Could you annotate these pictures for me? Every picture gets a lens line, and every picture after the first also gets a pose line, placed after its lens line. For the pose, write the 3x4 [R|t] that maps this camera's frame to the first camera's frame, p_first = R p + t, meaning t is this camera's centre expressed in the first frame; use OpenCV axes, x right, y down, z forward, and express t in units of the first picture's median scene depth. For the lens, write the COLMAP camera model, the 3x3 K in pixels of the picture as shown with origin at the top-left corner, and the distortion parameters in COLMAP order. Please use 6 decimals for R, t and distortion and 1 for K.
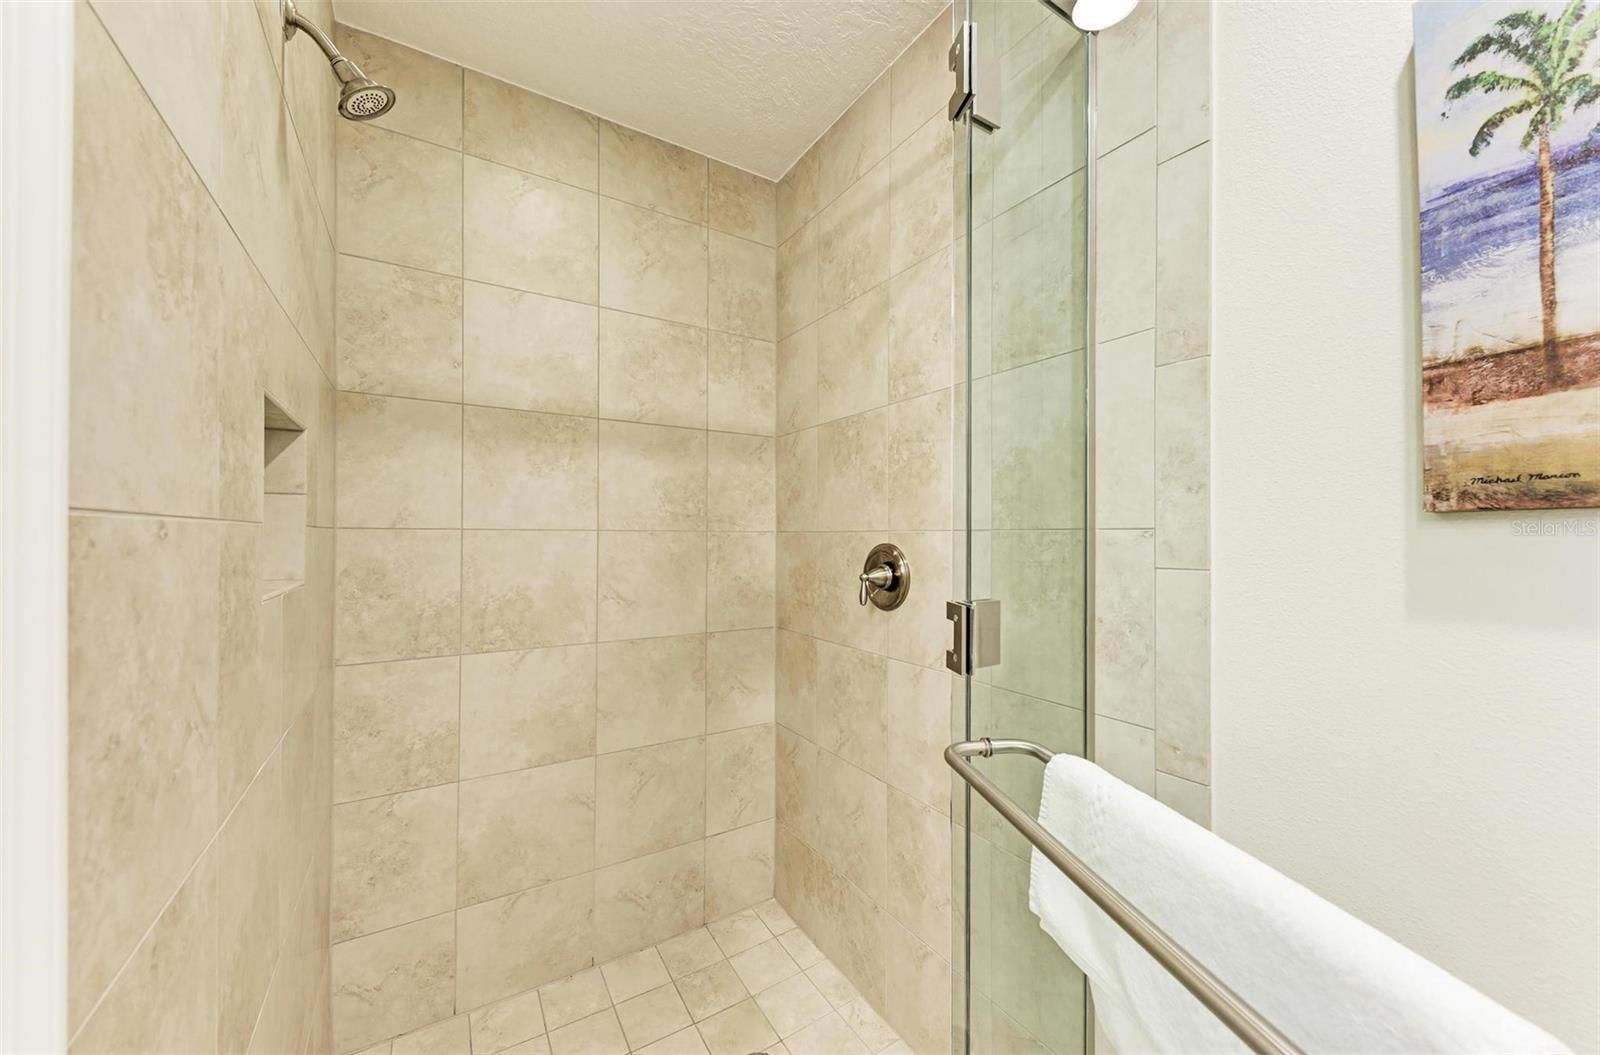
lens RADIAL K [[565.3, 0, 813.3], [0, 565.3, 529.1], [0, 0, 1]] dist [0.010985, -0.002826]
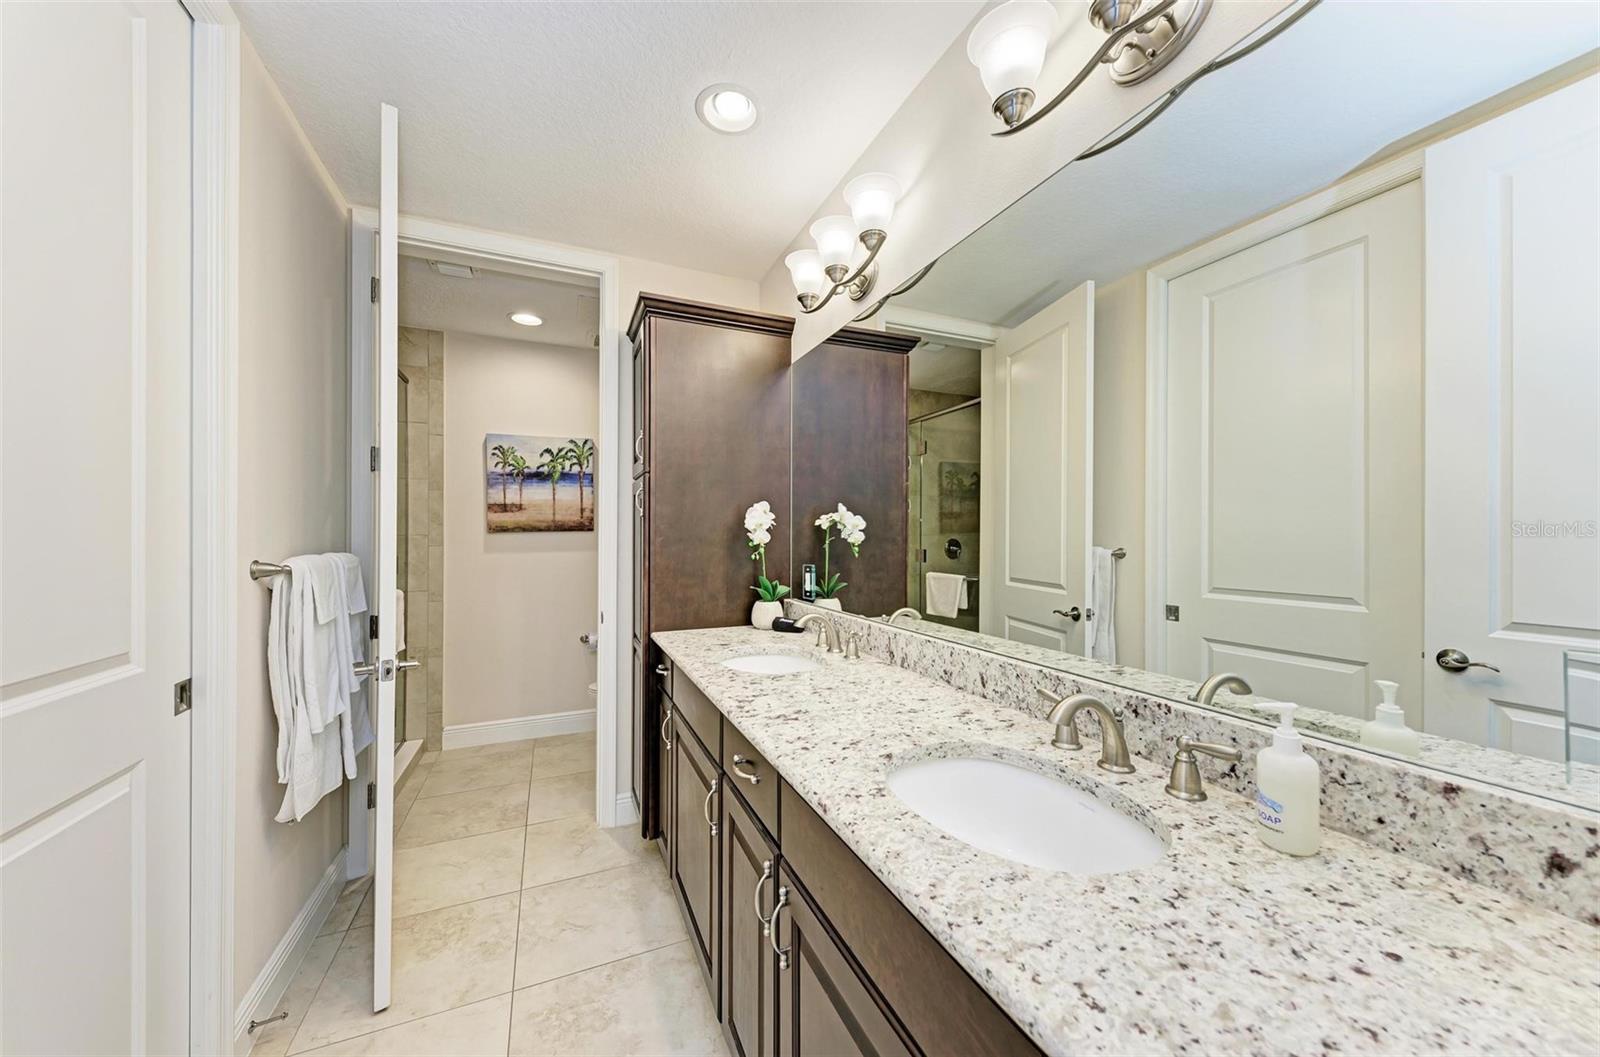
lens RADIAL K [[565.3, 0, 799.9], [0, 565.3, 537.9], [0, 0, 1]] dist [0.010985, -0.002826]
pose [[0.139364, -0.005112, 0.990228, -3.711656], [-0.009298, 0.999936, 0.006471, -0.040458], [-0.990198, -0.010109, 0.139307, -2.580680]]
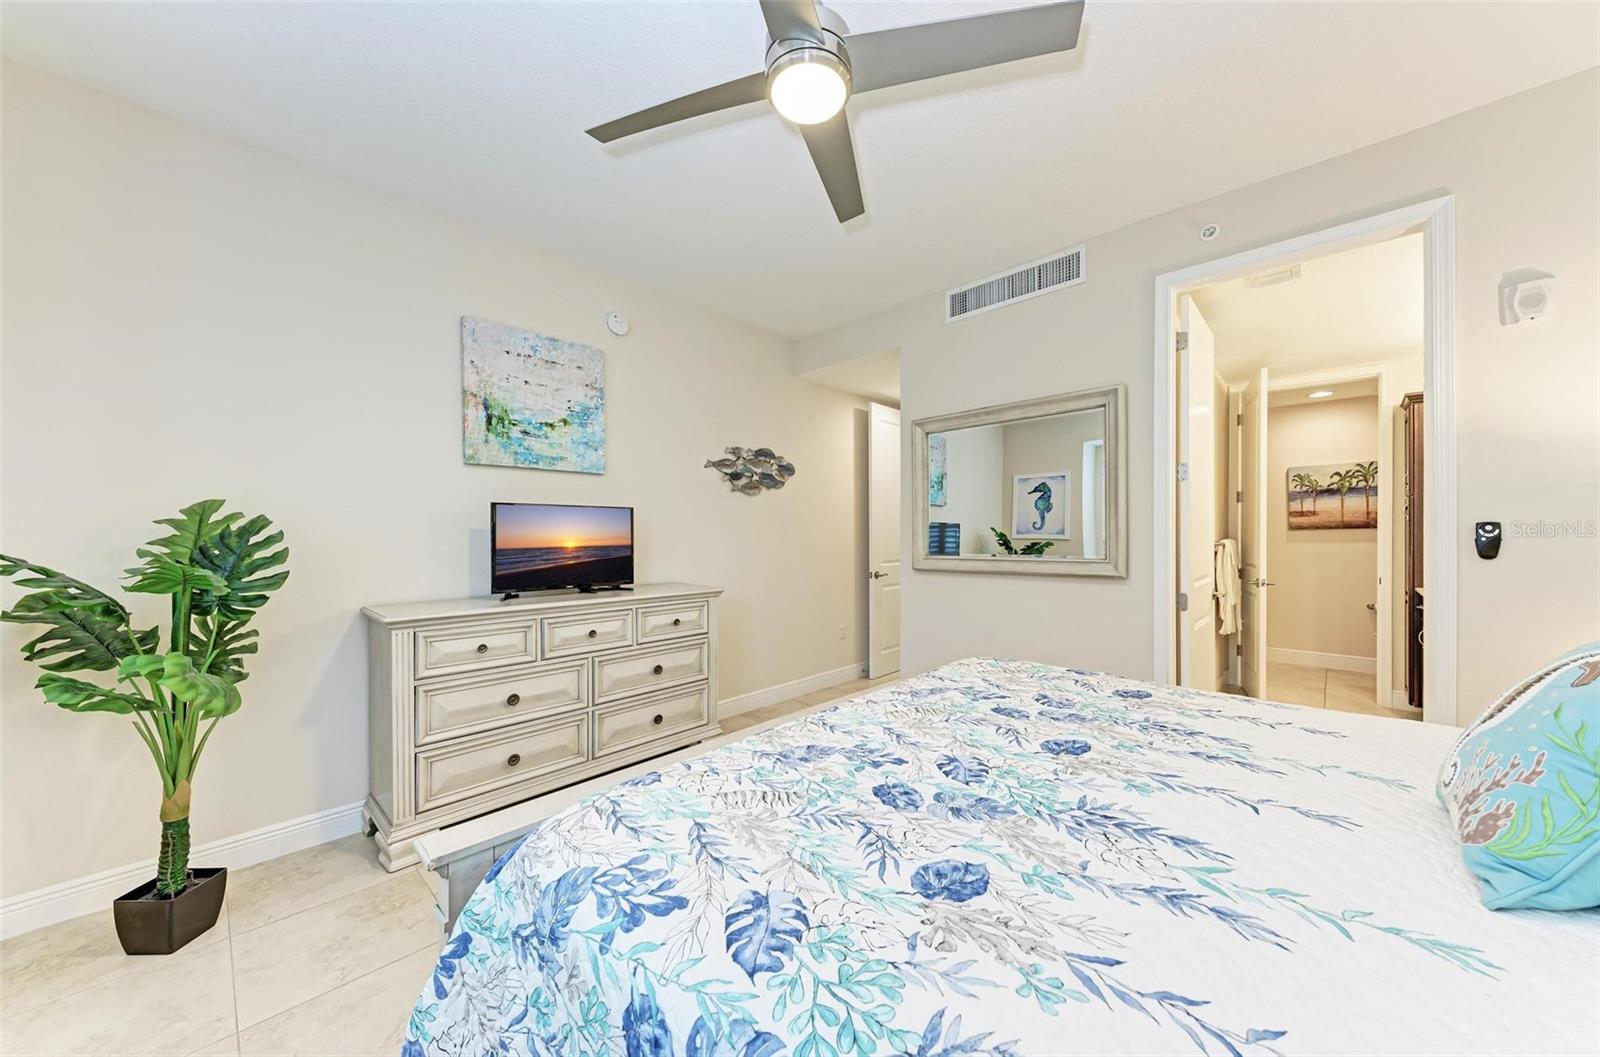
lens RADIAL K [[565.3, 0, 806.1], [0, 565.3, 535.1], [0, 0, 1]] dist [0.010985, -0.002826]
pose [[0.965026, -0.006388, 0.262077, -7.900773], [0.004369, 0.999956, 0.008283, -0.054380], [-0.262119, -0.006848, 0.965011, -5.154718]]
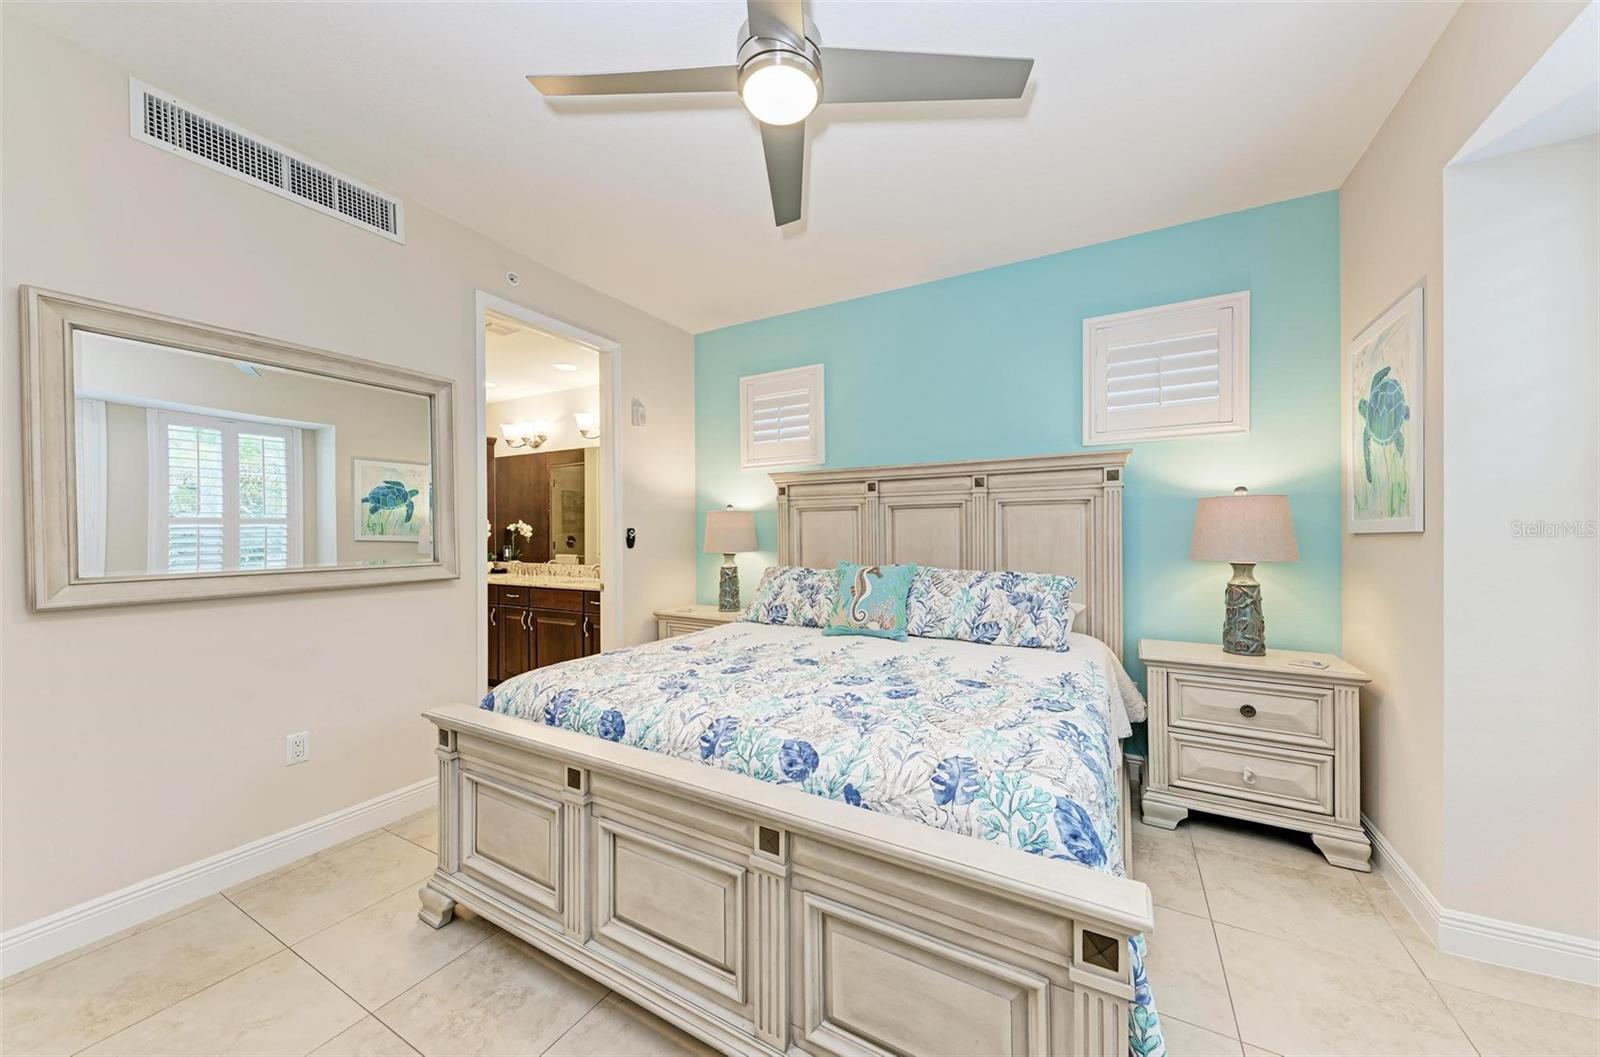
lens RADIAL K [[565.3, 0, 802.7], [0, 565.3, 531.5], [0, 0, 1]] dist [0.010985, -0.002826]
pose [[-0.492351, 0.003917, 0.870388, -9.333984], [-0.003053, 0.999976, -0.006227, -0.024046], [-0.870391, -0.005724, -0.492328, -1.864096]]
